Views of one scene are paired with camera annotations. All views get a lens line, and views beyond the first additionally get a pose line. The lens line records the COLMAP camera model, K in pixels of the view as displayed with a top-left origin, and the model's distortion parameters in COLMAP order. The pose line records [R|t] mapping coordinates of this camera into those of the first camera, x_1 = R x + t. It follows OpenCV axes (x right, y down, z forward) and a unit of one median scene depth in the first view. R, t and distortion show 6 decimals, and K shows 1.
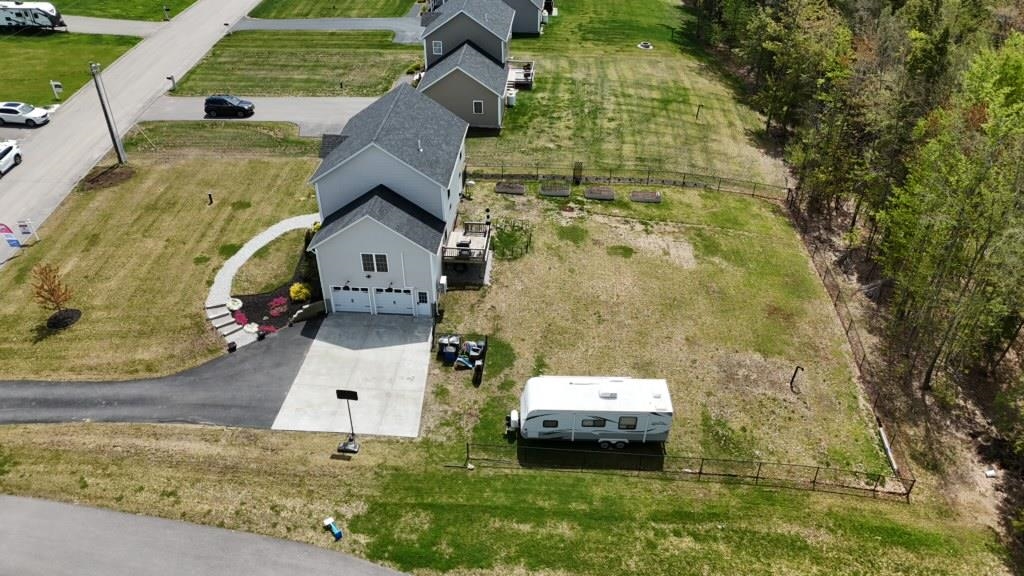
lens RADIAL K [[752.0, 0, 512.2], [0, 752.0, 289.4], [0, 0, 1]] dist [0.079642, -0.083339]
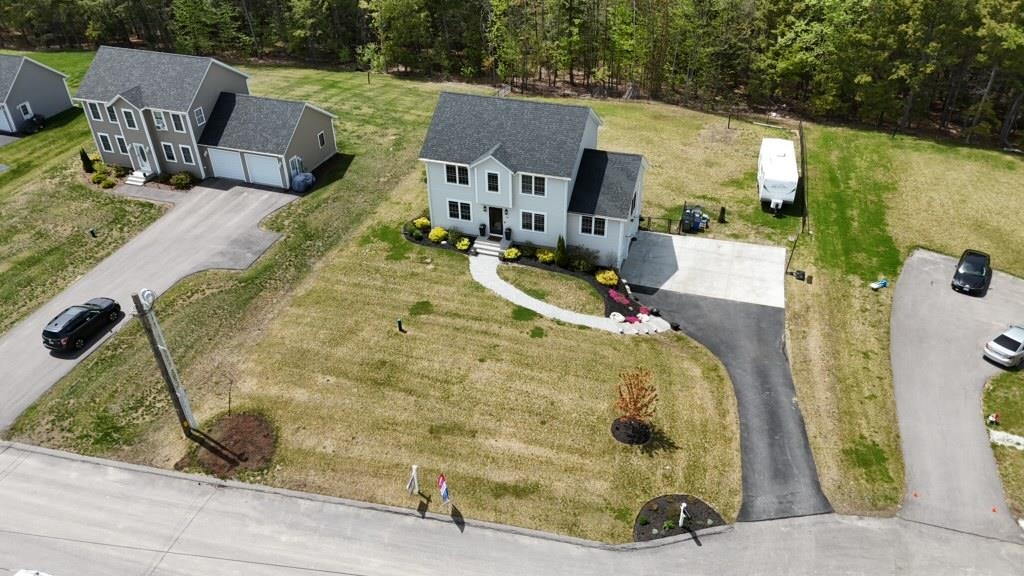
lens RADIAL K [[752.0, 0, 512.2], [0, 752.0, 289.4], [0, 0, 1]] dist [0.079642, -0.083339]
pose [[0.243794, -0.555110, 0.795247, -1.200633], [0.570659, 0.745119, 0.345175, -0.433613], [-0.784164, 0.369664, 0.498434, 0.657587]]
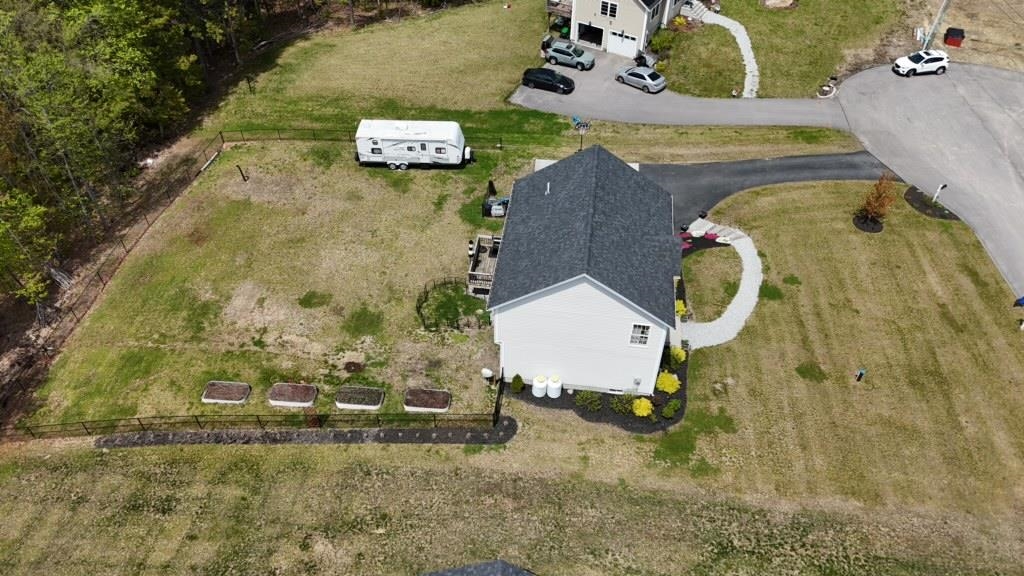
lens RADIAL K [[752.0, 0, 512.2], [0, 752.0, 289.4], [0, 0, 1]] dist [0.079642, -0.083339]
pose [[-0.998536, -0.042803, 0.033080, -0.123881], [0.024771, 0.181836, 0.983017, -1.045847], [-0.048092, 0.982397, -0.180509, 1.342208]]
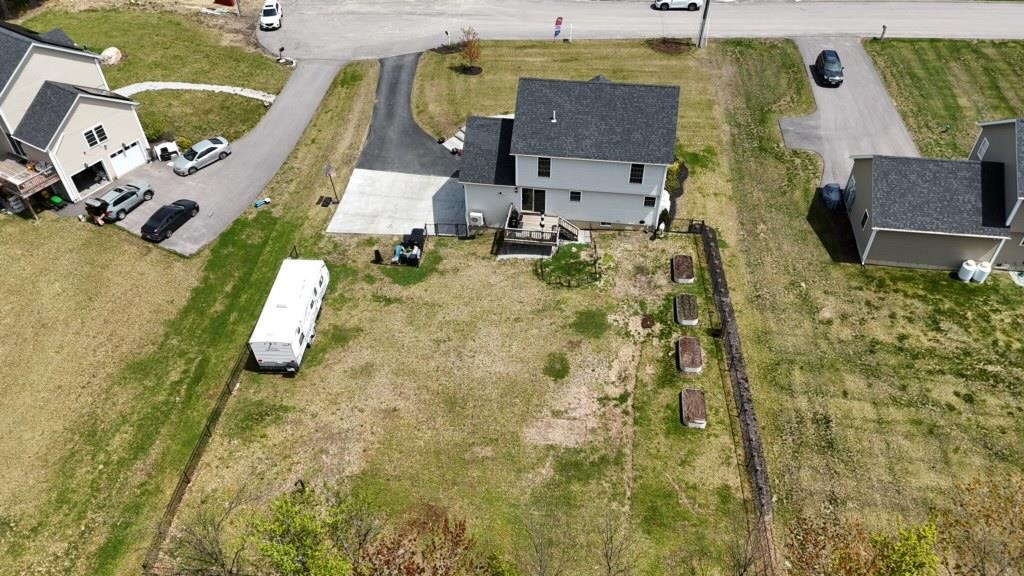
lens RADIAL K [[752.0, 0, 512.2], [0, 752.0, 289.4], [0, 0, 1]] dist [0.079642, -0.083339]
pose [[-0.067162, 0.681412, -0.728812, 0.813386], [-0.565027, 0.576067, 0.590670, -0.656864], [0.822335, 0.451469, 0.346326, 0.759207]]
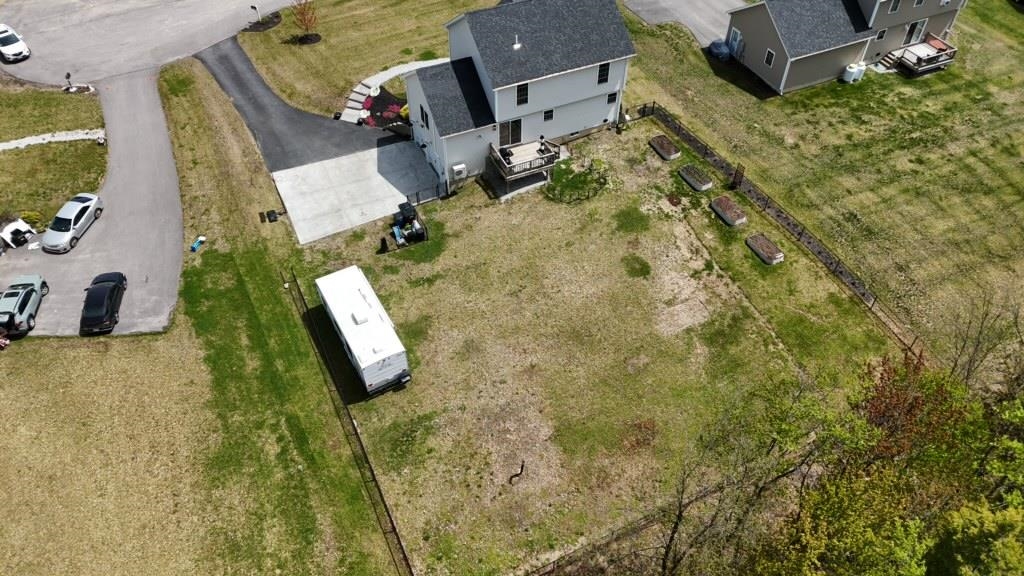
lens RADIAL K [[752.0, 0, 512.2], [0, 752.0, 289.4], [0, 0, 1]] dist [0.079642, -0.083339]
pose [[0.484906, 0.634798, -0.601580, 0.719278], [-0.503514, 0.765059, 0.401444, -0.358768], [0.715080, 0.108241, 0.690612, 0.371310]]
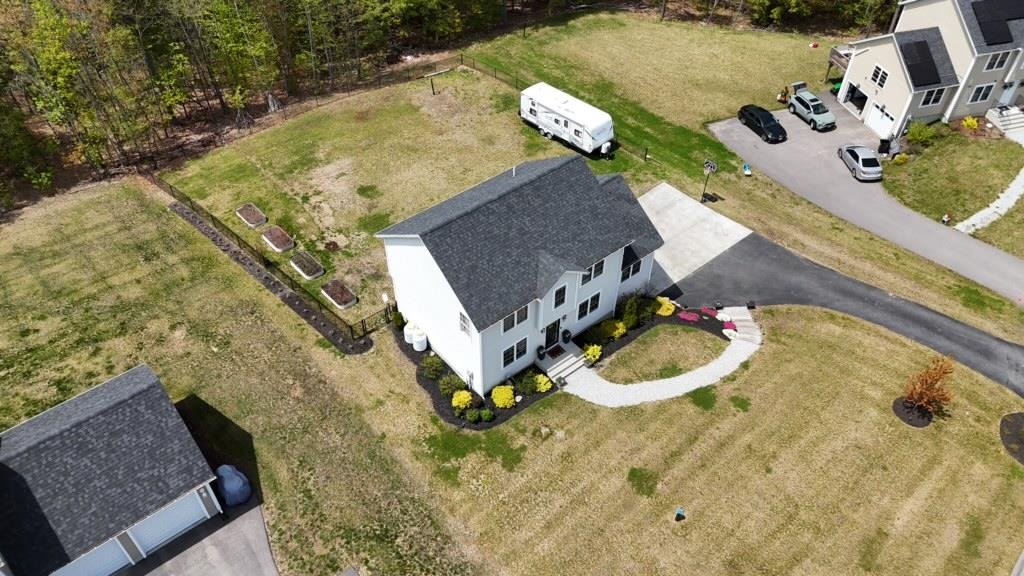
lens RADIAL K [[752.0, 0, 512.2], [0, 752.0, 289.4], [0, 0, 1]] dist [0.079642, -0.083339]
pose [[-0.694631, -0.506576, 0.510752, -0.656164], [0.410555, 0.303846, 0.859722, -0.928660], [-0.590705, 0.806882, -0.003084, 1.181576]]
